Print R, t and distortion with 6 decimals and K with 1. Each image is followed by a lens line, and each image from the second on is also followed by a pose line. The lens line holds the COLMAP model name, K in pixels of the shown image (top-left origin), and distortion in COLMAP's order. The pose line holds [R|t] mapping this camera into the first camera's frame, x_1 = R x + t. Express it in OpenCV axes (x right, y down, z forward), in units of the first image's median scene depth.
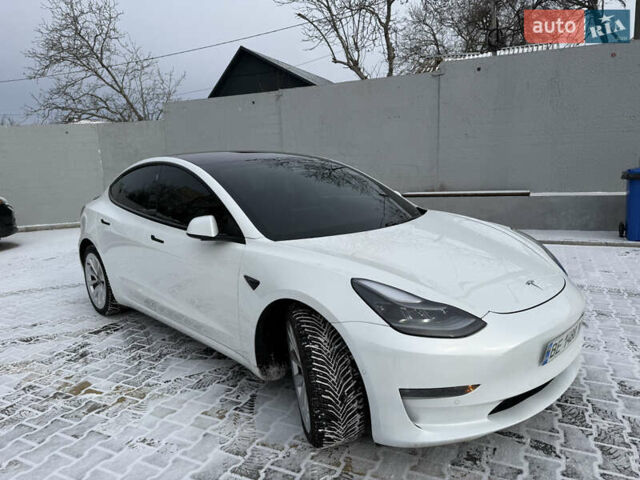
lens RADIAL K [[457.9, 0, 322.6], [0, 457.9, 230.3], [0, 0, 1]] dist [0.047588, -0.058545]
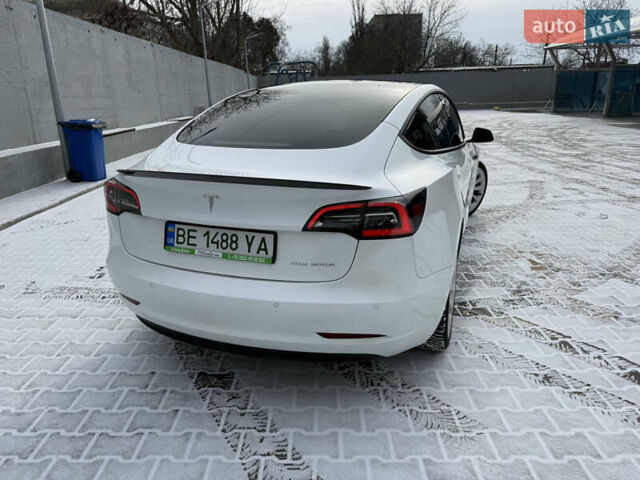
lens RADIAL K [[457.9, 0, 317.6], [0, 457.9, 241.0], [0, 0, 1]] dist [0.047588, -0.058545]
pose [[-0.443738, -0.228290, 0.866591, -1.597748], [0.174625, 0.926445, 0.333475, -0.316698], [-0.878978, 0.299304, -0.371234, 2.365017]]
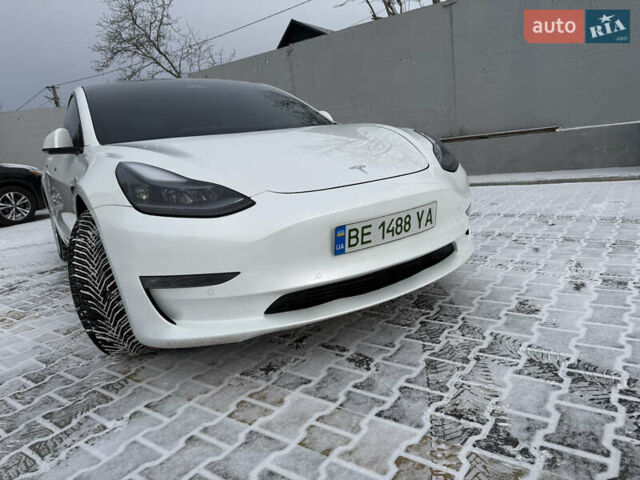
lens RADIAL K [[457.9, 0, 315.4], [0, 457.9, 233.1], [0, 0, 1]] dist [0.047588, -0.058545]
pose [[0.980952, -0.030261, -0.191879, 0.485084], [0.039179, 0.998313, 0.042855, 0.176775], [0.190258, -0.049557, 0.980482, 0.166105]]
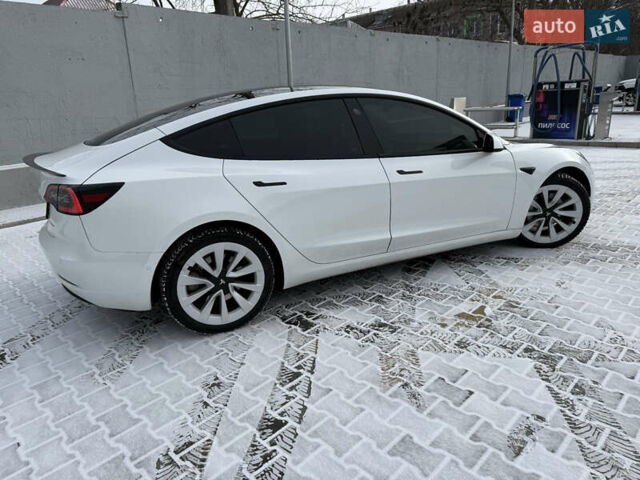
lens RADIAL K [[457.9, 0, 315.3], [0, 457.9, 238.4], [0, 0, 1]] dist [0.047588, -0.058545]
pose [[0.318706, -0.259945, 0.911512, -1.782846], [0.179588, 0.960801, 0.211209, -0.116157], [-0.930685, 0.096383, 0.352897, 1.112063]]
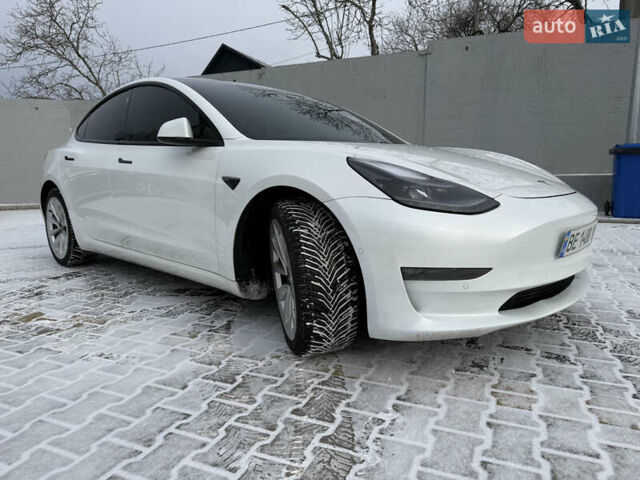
lens RADIAL K [[457.9, 0, 322.6], [0, 457.9, 236.6], [0, 0, 1]] dist [0.047588, -0.058545]
pose [[0.998626, 0.022120, 0.047507, -0.017768], [-0.021438, 0.999660, -0.014815, 0.223297], [-0.047819, 0.013776, 0.998761, 0.107622]]
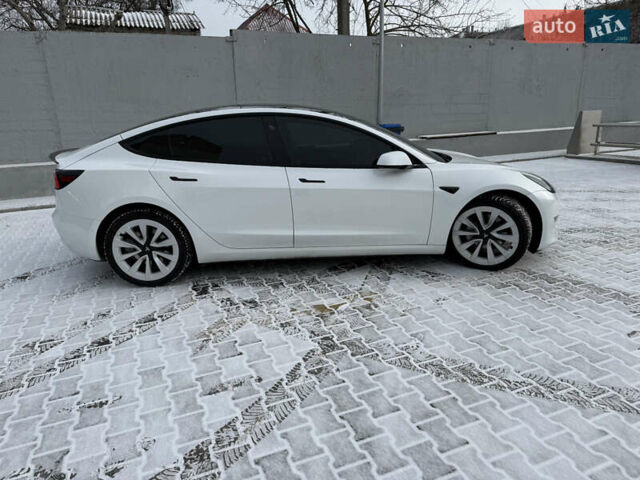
lens RADIAL K [[457.9, 0, 317.0], [0, 457.9, 238.7], [0, 0, 1]] dist [0.047588, -0.058545]
pose [[0.662830, -0.186655, 0.725132, -1.585428], [0.119238, 0.982385, 0.143881, -0.001618], [-0.739215, -0.008906, 0.673411, 0.270837]]
